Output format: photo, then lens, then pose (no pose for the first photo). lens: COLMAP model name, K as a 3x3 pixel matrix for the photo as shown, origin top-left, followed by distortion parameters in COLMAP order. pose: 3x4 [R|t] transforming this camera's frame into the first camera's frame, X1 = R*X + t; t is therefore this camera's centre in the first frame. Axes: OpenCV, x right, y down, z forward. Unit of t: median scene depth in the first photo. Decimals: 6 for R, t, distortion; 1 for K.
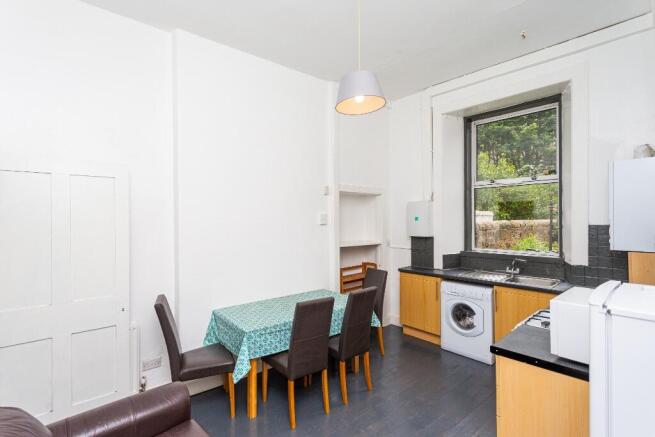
lens RADIAL K [[308.7, 0, 328.0], [0, 308.7, 220.4], [0, 0, 1]] dist [0.001963, 0.001287]
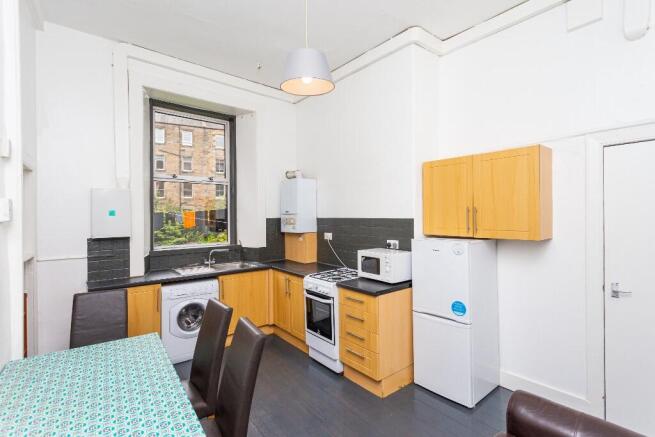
lens RADIAL K [[308.7, 0, 328.0], [0, 308.7, 220.4], [0, 0, 1]] dist [0.001963, 0.001287]
pose [[0.066939, -0.005069, 0.997744, -0.443721], [0.013494, 0.999900, 0.004174, 0.017398], [-0.997666, 0.013184, 0.067000, 0.486243]]
